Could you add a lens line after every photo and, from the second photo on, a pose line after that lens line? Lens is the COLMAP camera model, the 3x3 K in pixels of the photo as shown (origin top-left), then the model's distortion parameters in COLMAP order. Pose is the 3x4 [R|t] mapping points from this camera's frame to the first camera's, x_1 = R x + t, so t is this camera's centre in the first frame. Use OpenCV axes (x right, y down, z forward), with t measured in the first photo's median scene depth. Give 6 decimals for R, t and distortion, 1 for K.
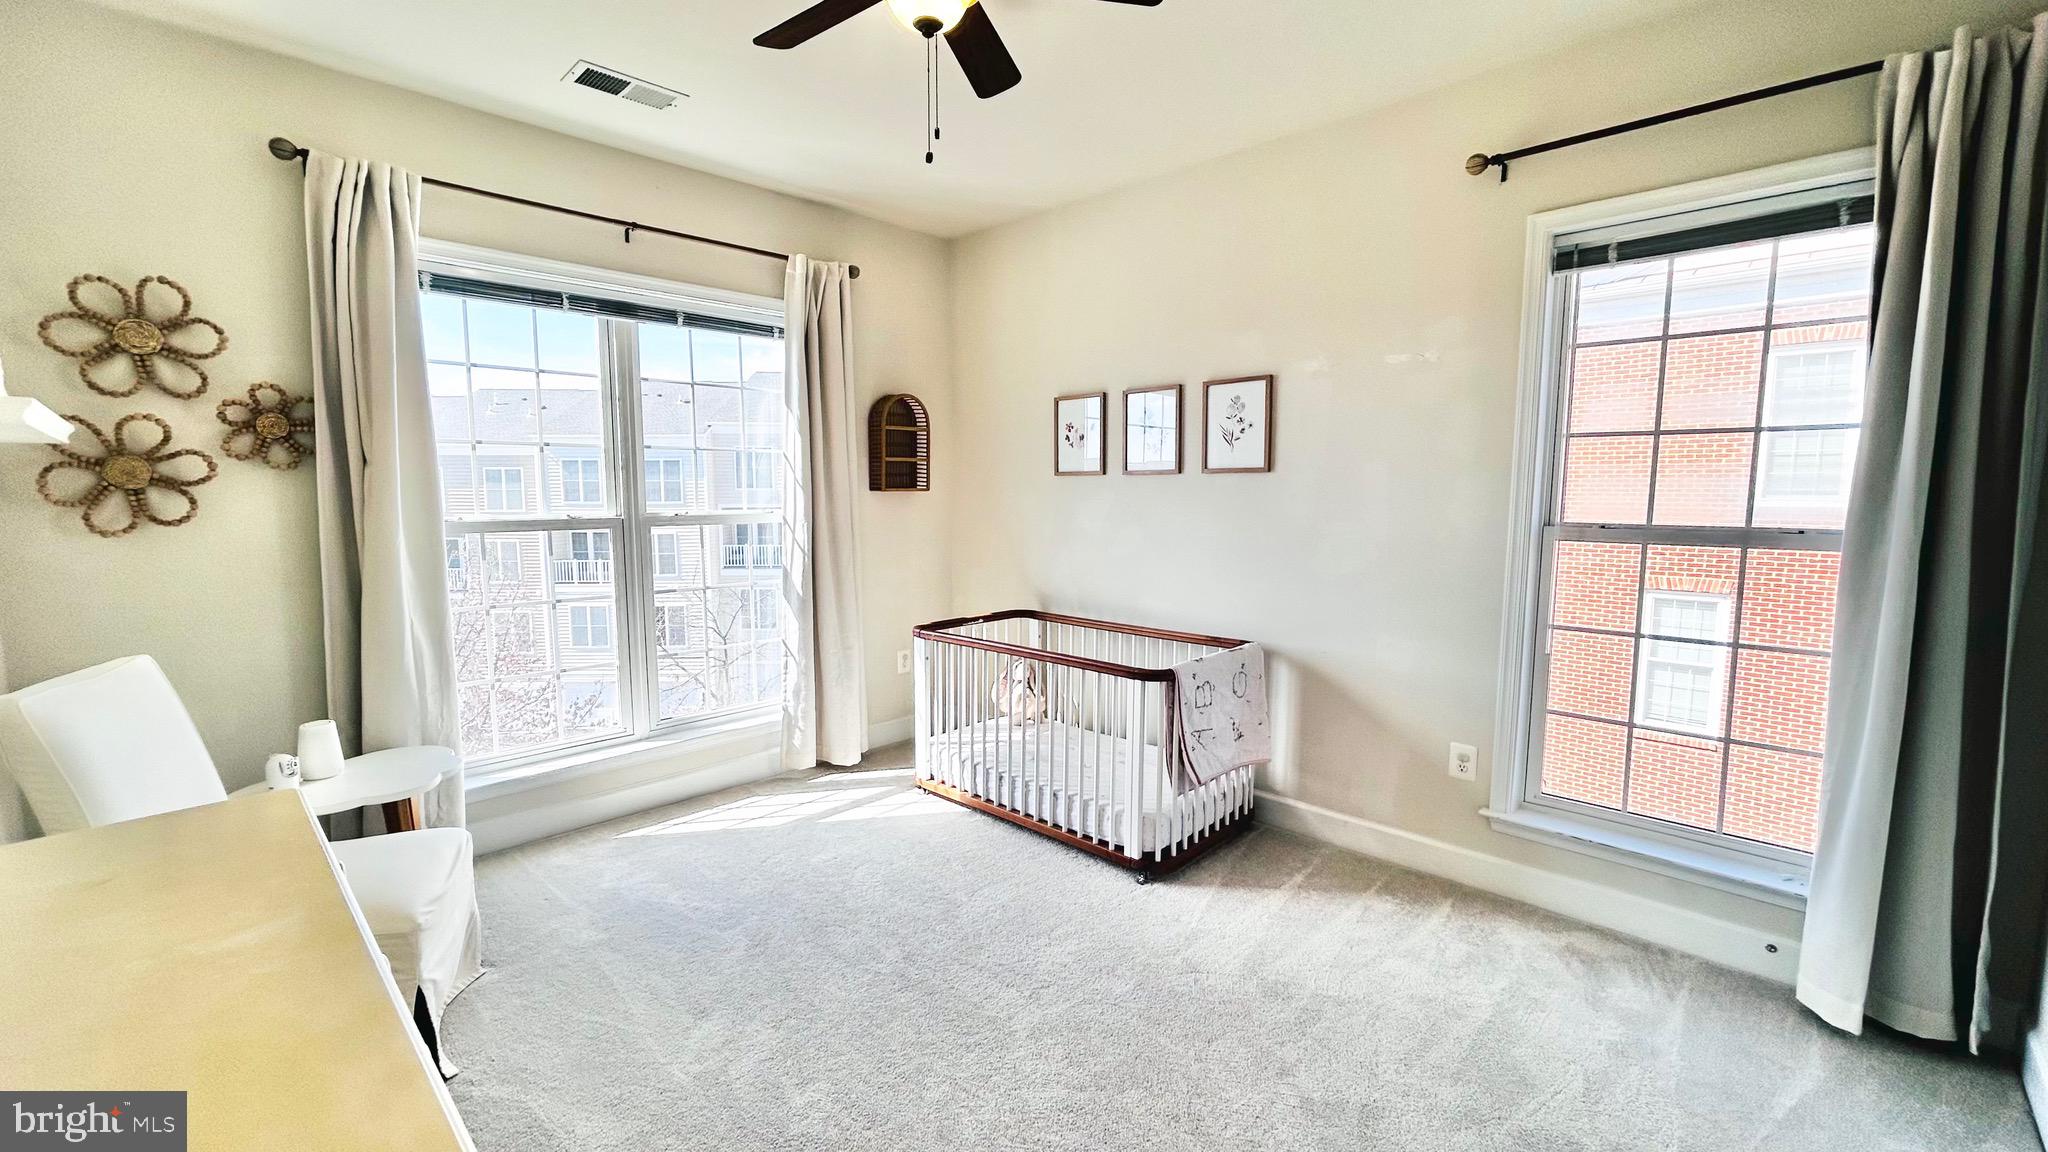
lens RADIAL K [[832.7, 0, 1024.0], [0, 832.7, 576.0], [0, 0, 1]] dist [-0.000442, -0.000011]
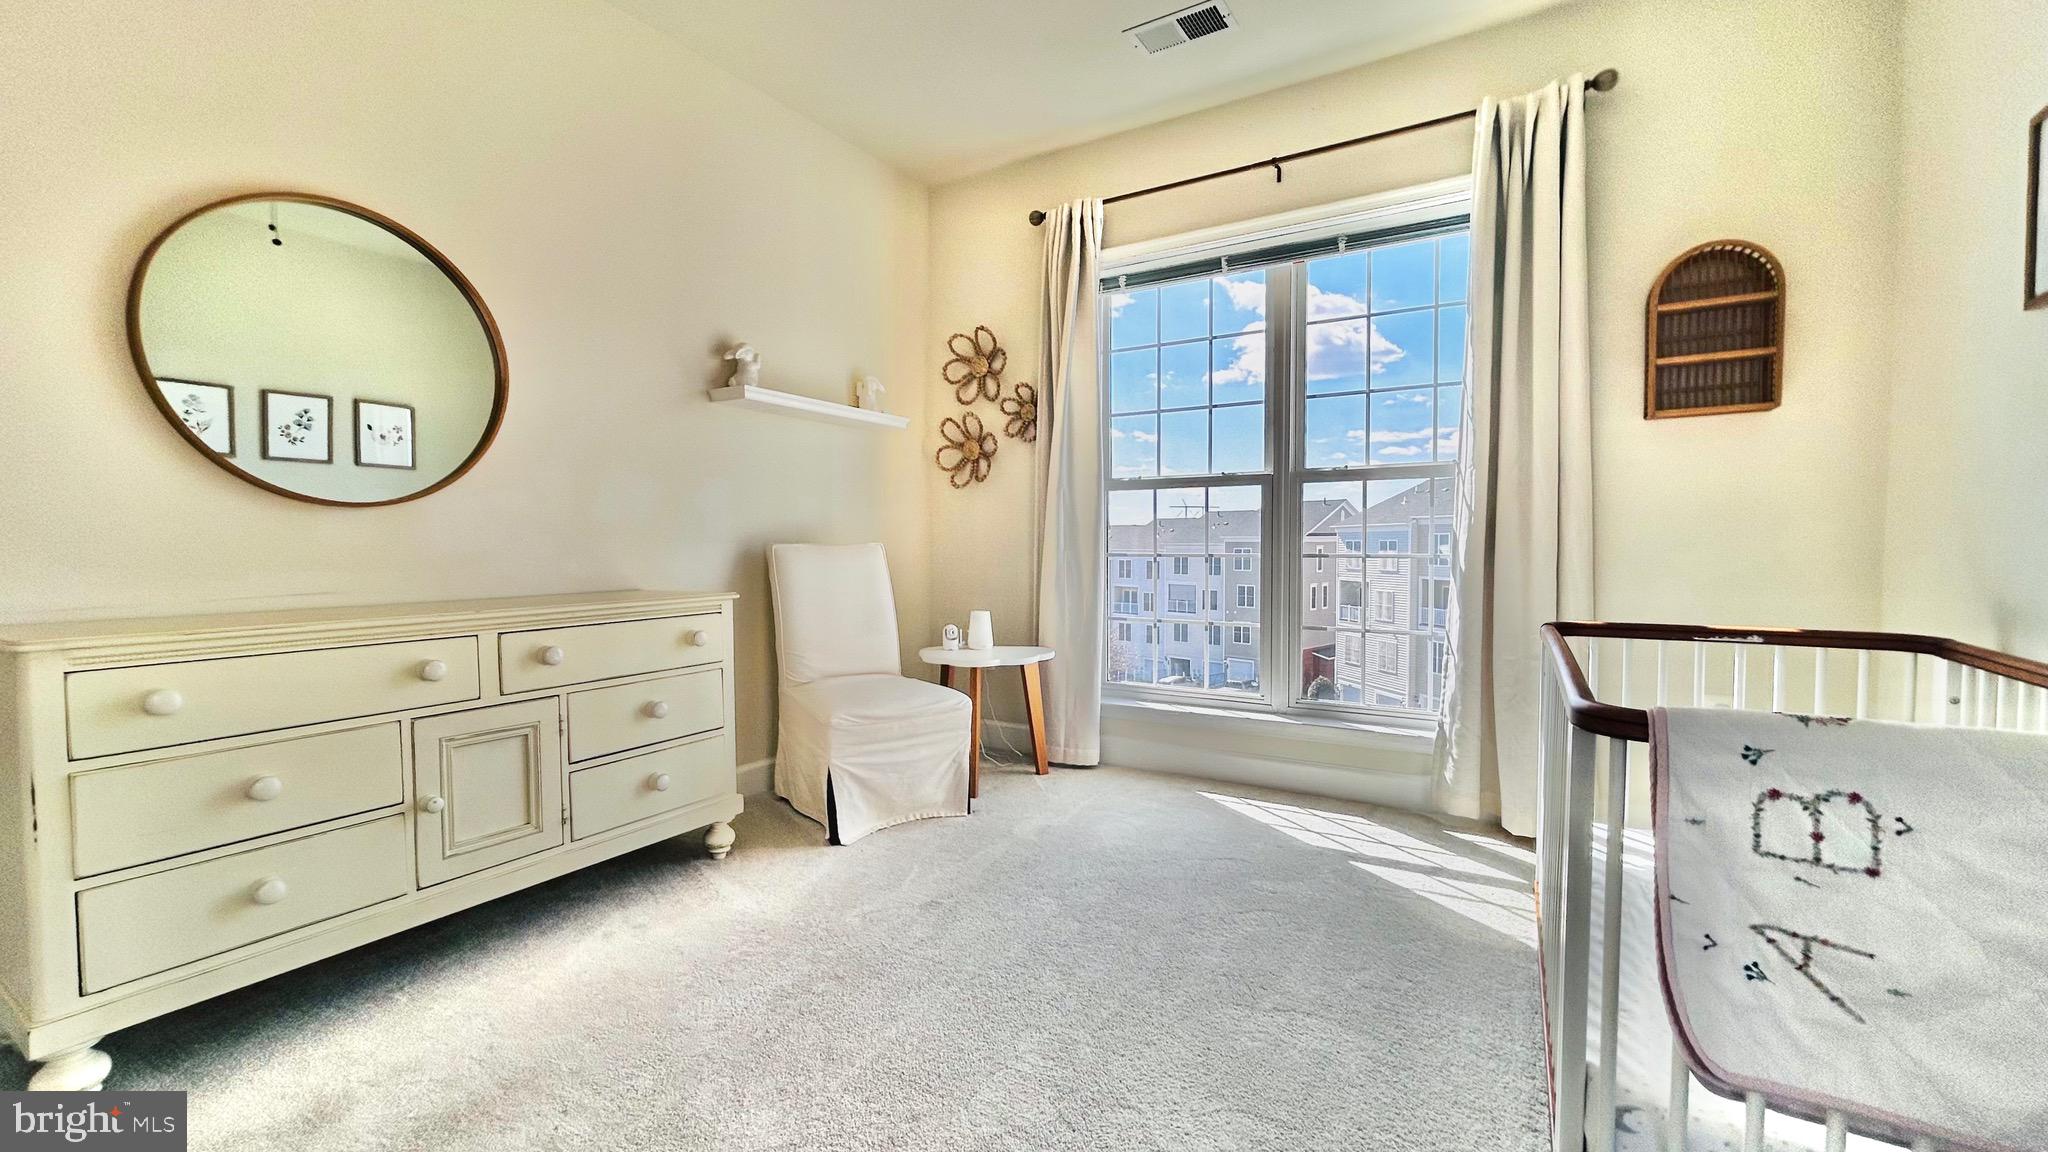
lens RADIAL K [[832.7, 0, 1024.0], [0, 832.7, 576.0], [0, 0, 1]] dist [-0.000442, -0.000011]
pose [[0.219420, 0.037373, -0.974914, 0.489922], [-0.100264, 0.994839, 0.015571, 0.075688], [0.970465, 0.094332, 0.222035, 0.659286]]
